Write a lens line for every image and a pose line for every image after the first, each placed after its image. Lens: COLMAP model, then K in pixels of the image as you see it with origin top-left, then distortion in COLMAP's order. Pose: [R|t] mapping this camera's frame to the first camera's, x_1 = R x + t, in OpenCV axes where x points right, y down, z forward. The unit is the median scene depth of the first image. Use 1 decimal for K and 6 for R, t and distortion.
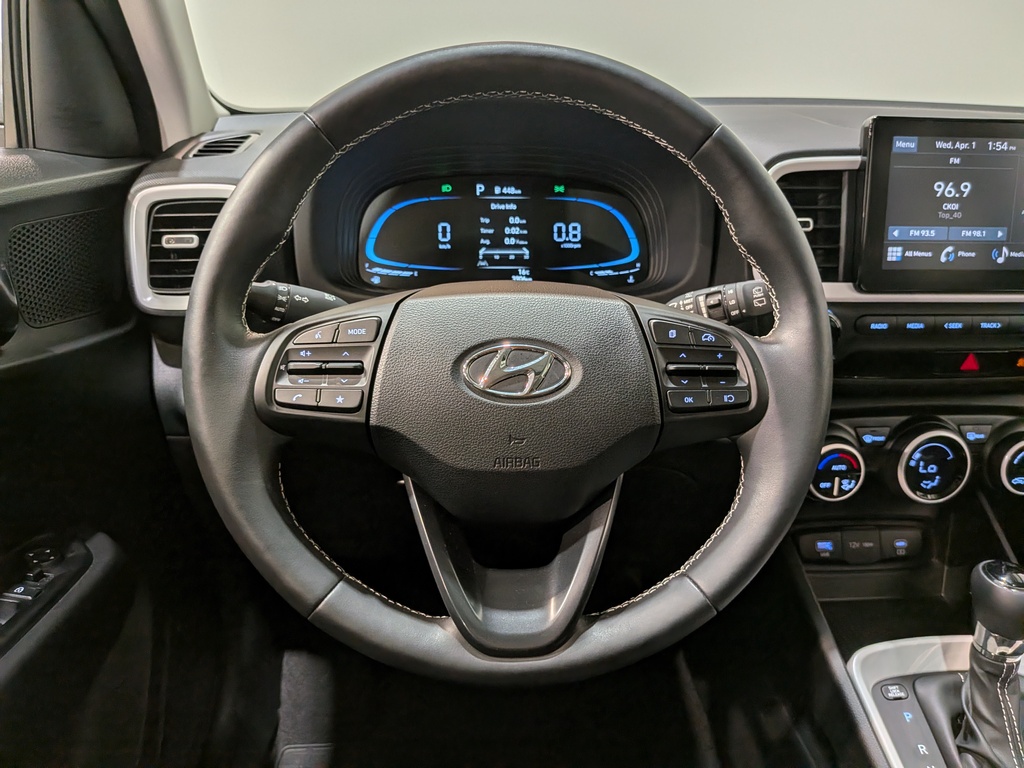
lens RADIAL K [[754.5, 0, 530.3], [0, 754.5, 388.8], [0, 0, 1]] dist [0.035635, -0.080830]
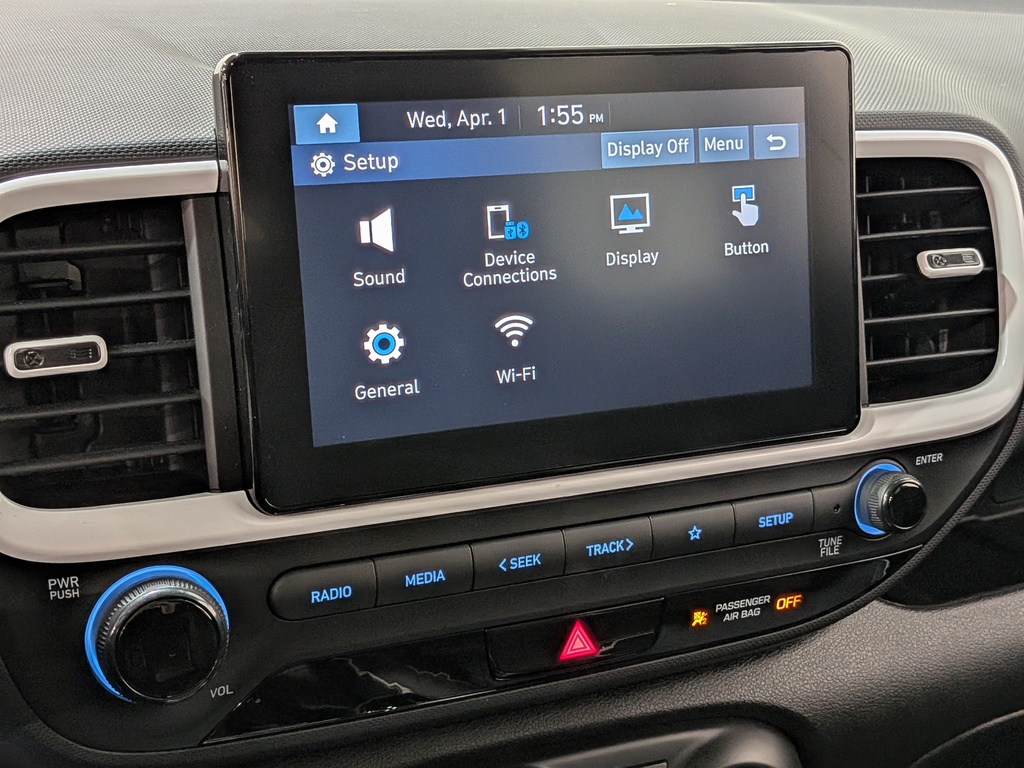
lens RADIAL K [[1517.4, 0, 512.0], [0, 1517.4, 384.0], [0, 0, 1]] dist [0.121779, -0.216792]
pose [[0.939654, -0.096435, 0.328254, 0.311199], [0.118683, 0.991753, -0.048379, -0.141543], [-0.320881, 0.084418, 0.943350, 0.251164]]
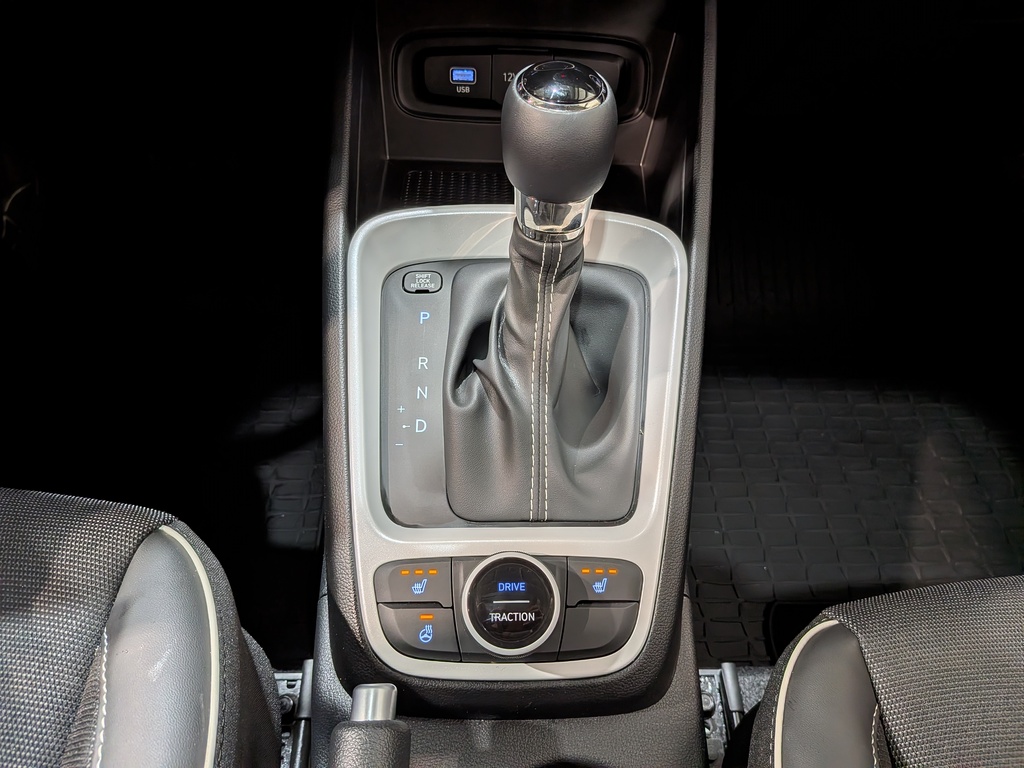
lens RADIAL K [[754.5, 0, 530.3], [0, 754.5, 388.8], [0, 0, 1]] dist [0.035635, -0.080830]
pose [[0.998387, 0.056711, 0.002725, 0.588612], [-0.051264, 0.879771, 0.472625, 0.171542], [0.024405, -0.472003, 0.881259, 0.387928]]
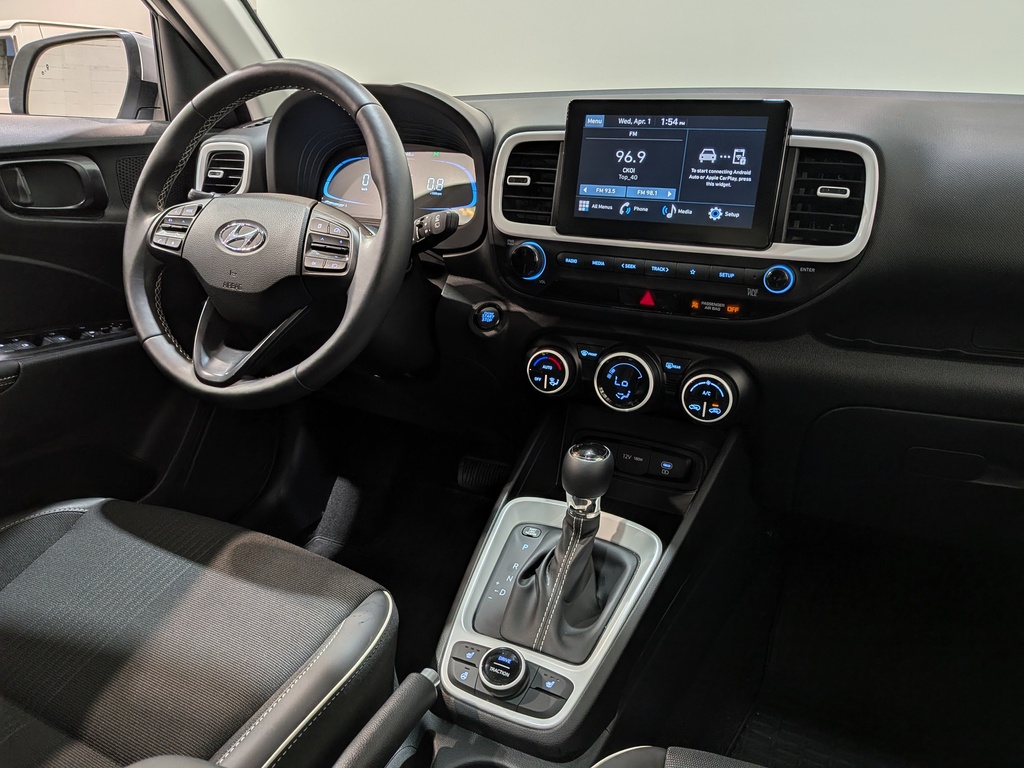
lens RADIAL K [[743.7, 0, 482.5], [0, 743.7, 383.4], [0, 0, 1]] dist [0.112095, -0.221983]
pose [[0.852150, 0.175701, -0.492919, 1.030919], [-0.176641, 0.983241, 0.045103, 0.099716], [0.492583, 0.048635, 0.868905, -0.209102]]
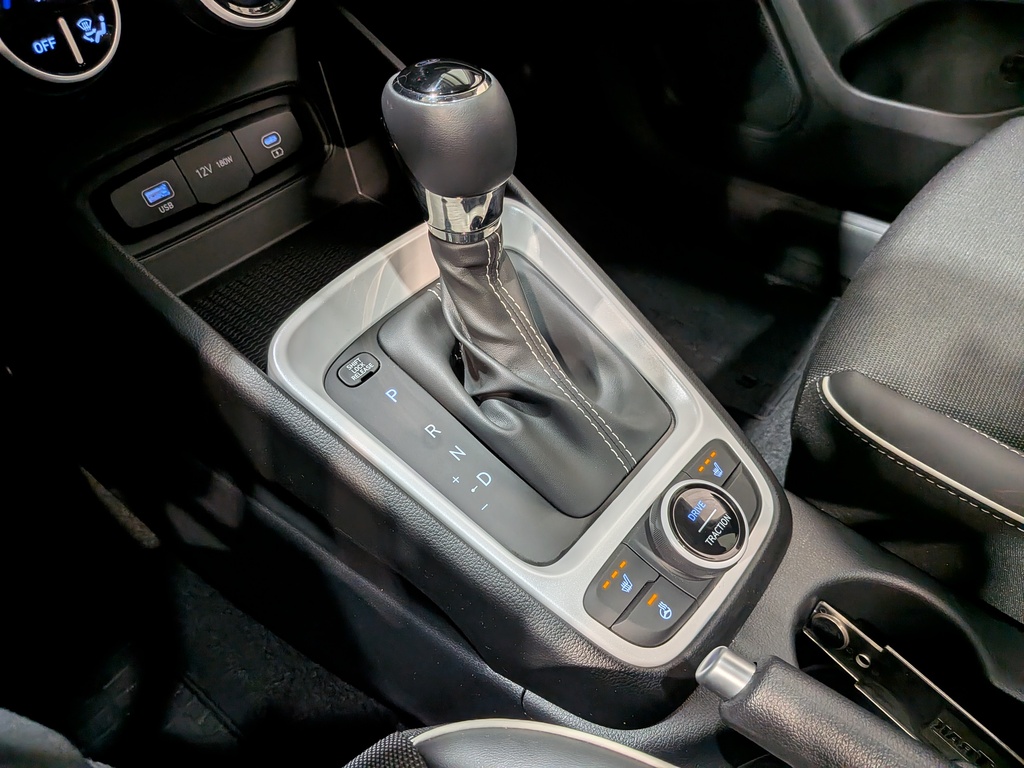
lens RADIAL K [[763.7, 0, 516.6], [0, 763.7, 419.2], [0, 0, 1]] dist [0.001011, -0.006726]
pose [[0.681894, -0.548451, 0.483965, 0.262549], [0.290242, 0.810214, 0.509227, 0.169579], [-0.671401, -0.206772, 0.711664, 0.495459]]
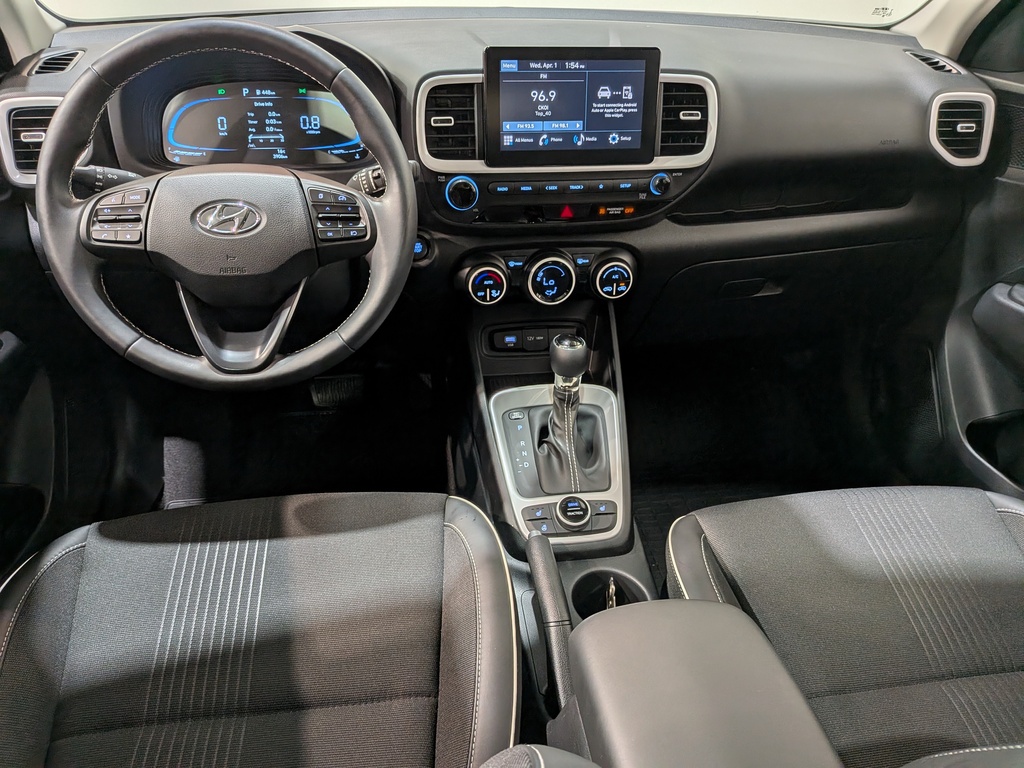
lens RADIAL K [[748.4, 0, 507.5], [0, 748.4, 405.4], [0, 0, 1]] dist [0.086465, -0.161146]
pose [[0.997663, -0.030860, 0.060967, 0.367843], [0.017793, 0.978755, 0.204261, 0.038896], [-0.065976, -0.202699, 0.977016, -0.631587]]
